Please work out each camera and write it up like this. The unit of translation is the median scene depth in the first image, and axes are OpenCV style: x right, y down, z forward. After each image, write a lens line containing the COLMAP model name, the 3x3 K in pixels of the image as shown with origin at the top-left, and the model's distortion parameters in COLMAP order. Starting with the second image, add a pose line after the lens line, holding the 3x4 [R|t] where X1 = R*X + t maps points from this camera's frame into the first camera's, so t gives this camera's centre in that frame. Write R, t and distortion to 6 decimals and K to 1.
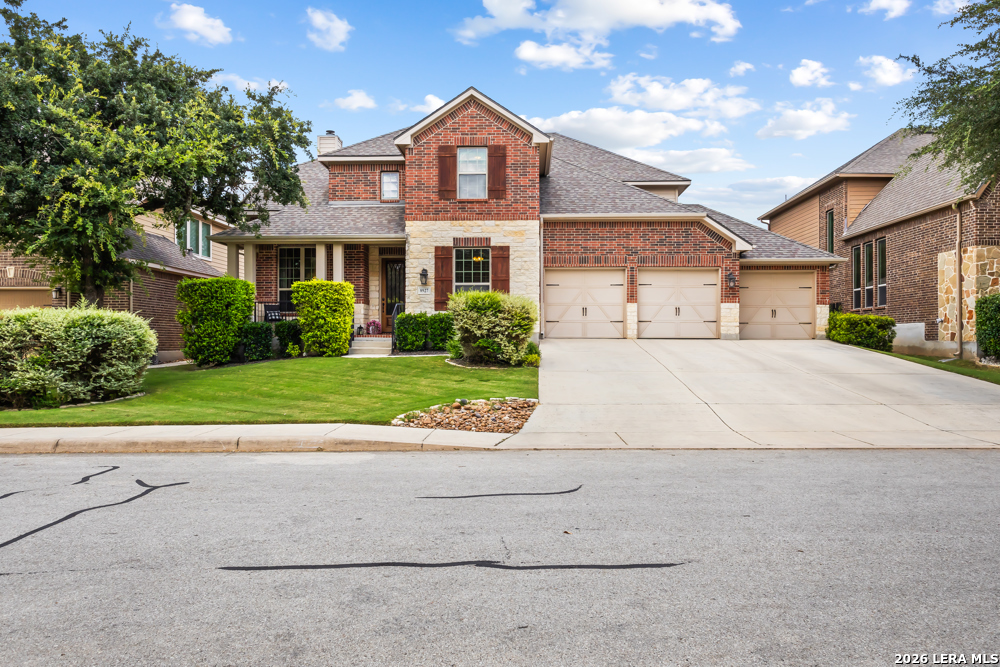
lens RADIAL K [[721.8, 0, 500.0], [0, 721.8, 333.5], [0, 0, 1]] dist [-0.004144, -0.000675]
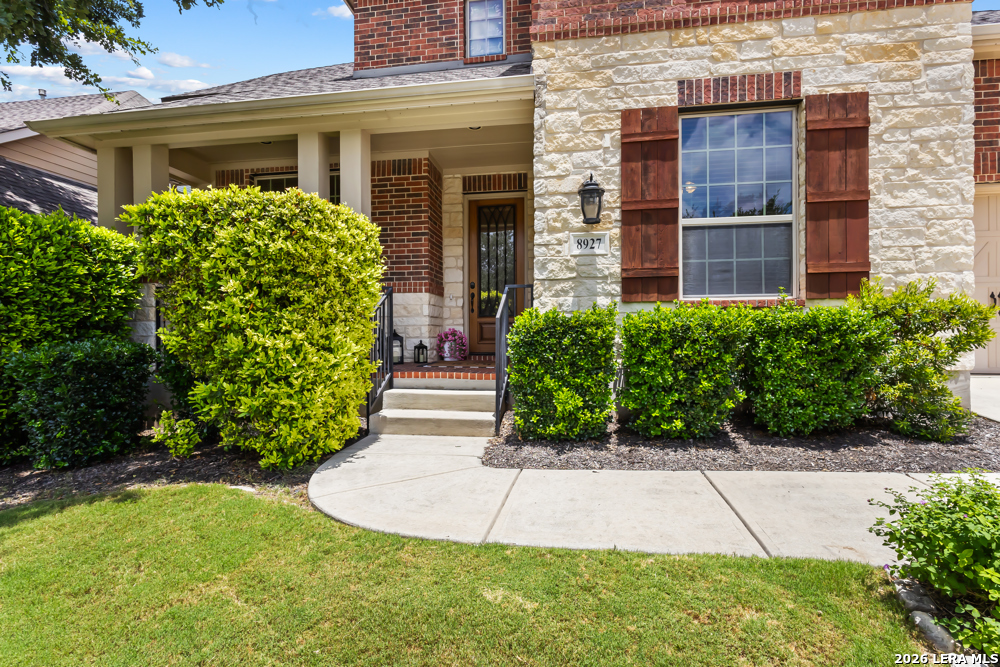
lens RADIAL K [[476.4, 0, 500.0], [0, 476.4, 333.5], [0, 0, 1]] dist [0.002562, 0.000306]
pose [[0.993466, -0.003446, -0.114076, -0.120805], [0.004282, 0.999966, 0.007085, -0.019461], [0.114047, -0.007527, 0.993447, 0.771446]]
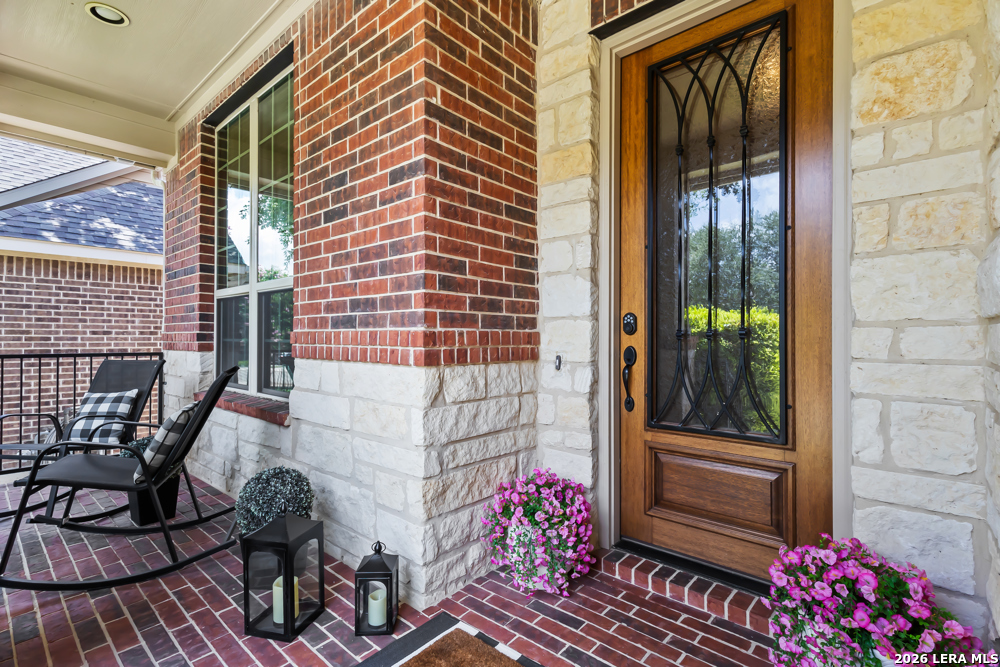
lens RADIAL K [[465.1, 0, 497.0], [0, 465.1, 335.0], [0, 0, 1]] dist [-0.000935, -0.000080]
pose [[0.772385, -0.000126, -0.635155, -0.136363], [0.004966, 0.999971, 0.005842, -0.051331], [0.635135, -0.007667, 0.772363, 1.020484]]
